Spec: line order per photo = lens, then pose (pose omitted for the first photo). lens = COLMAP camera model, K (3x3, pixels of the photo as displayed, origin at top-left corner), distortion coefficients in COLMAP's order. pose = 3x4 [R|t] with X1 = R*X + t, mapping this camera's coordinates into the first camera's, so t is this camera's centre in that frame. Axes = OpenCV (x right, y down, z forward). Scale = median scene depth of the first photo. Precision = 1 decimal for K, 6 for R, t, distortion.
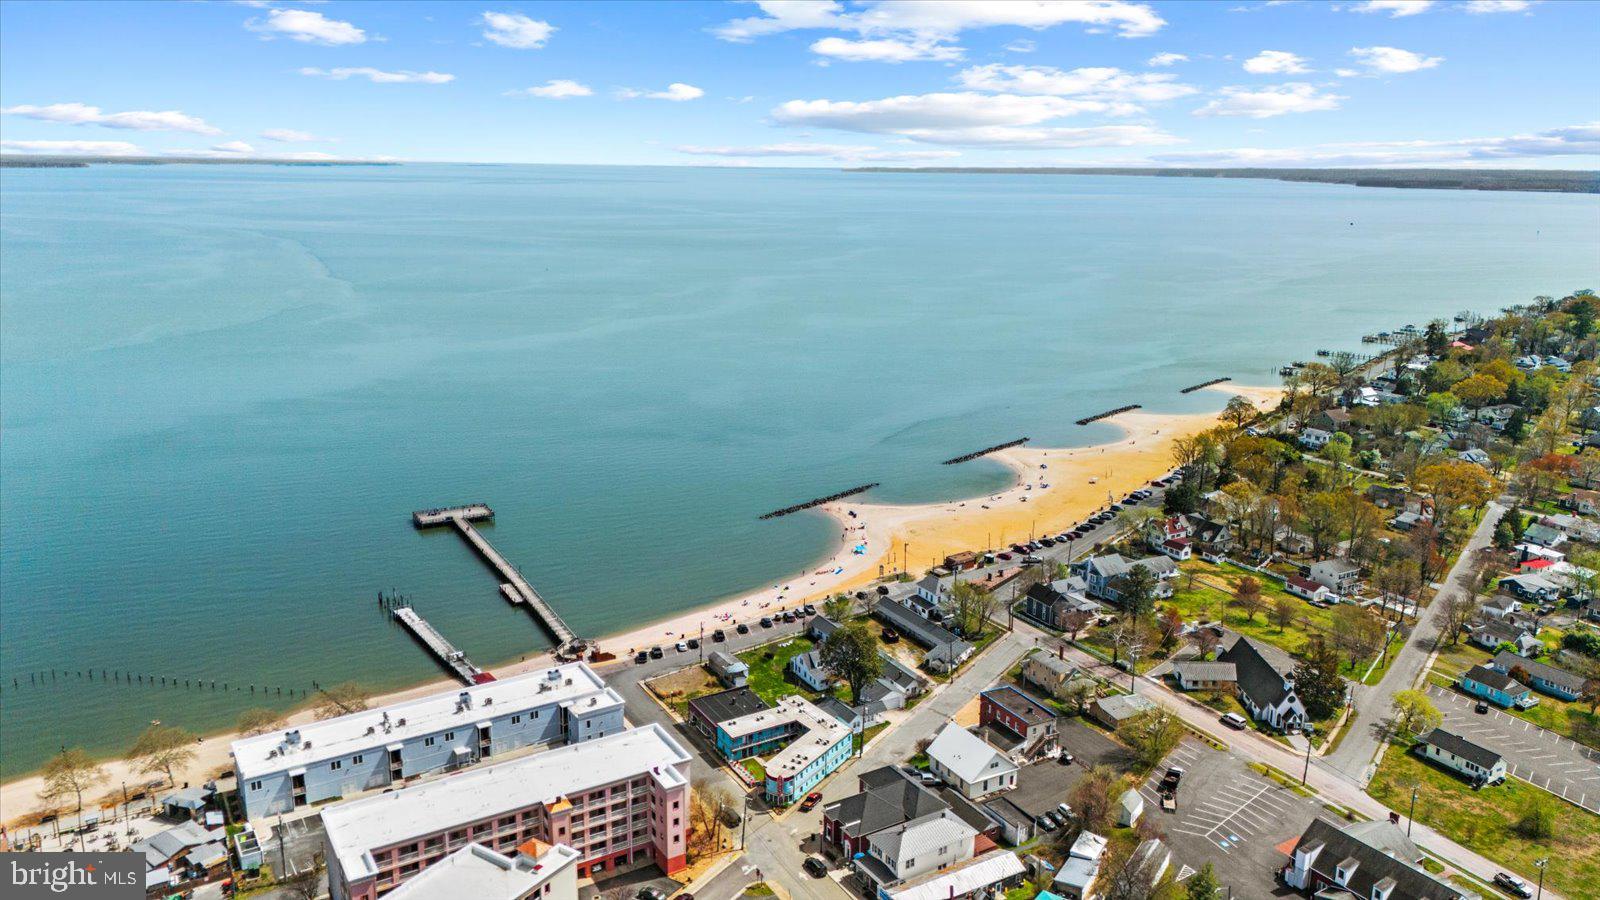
lens RADIAL K [[1171.3, 0, 804.1], [0, 1171.3, 451.3], [0, 0, 1]] dist [0.096607, -0.107290]
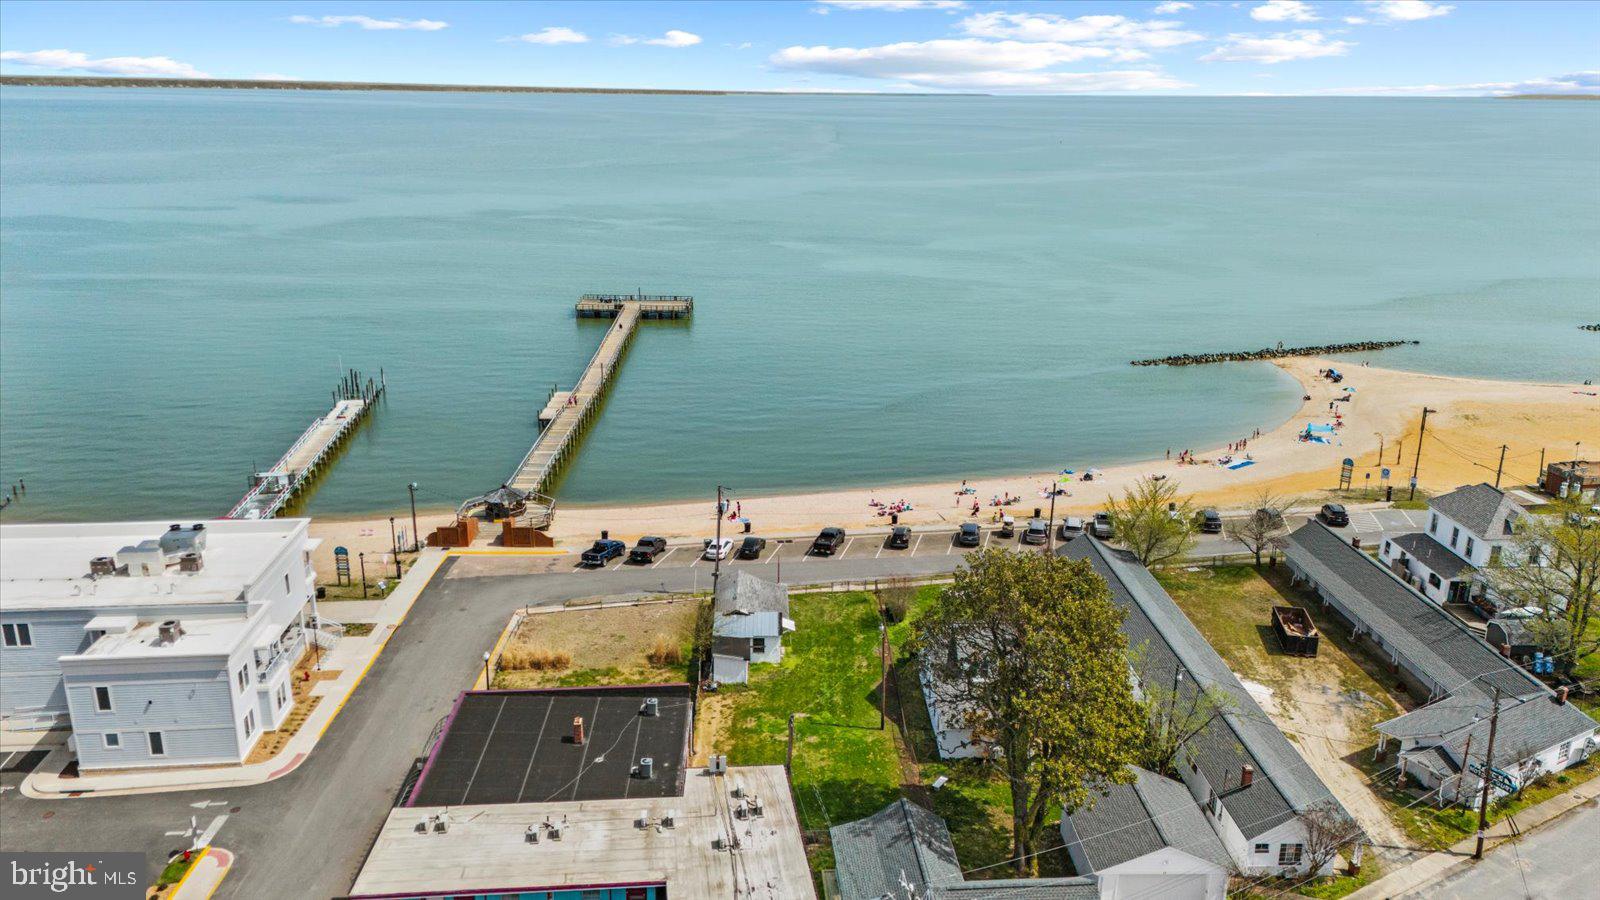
lens RADIAL K [[1171.3, 0, 804.1], [0, 1171.3, 451.3], [0, 0, 1]] dist [0.096607, -0.107290]
pose [[0.889198, 0.136546, -0.436672, 0.086486], [-0.115380, 0.990503, 0.074778, 0.096024], [0.442736, -0.016109, 0.896508, 0.628738]]
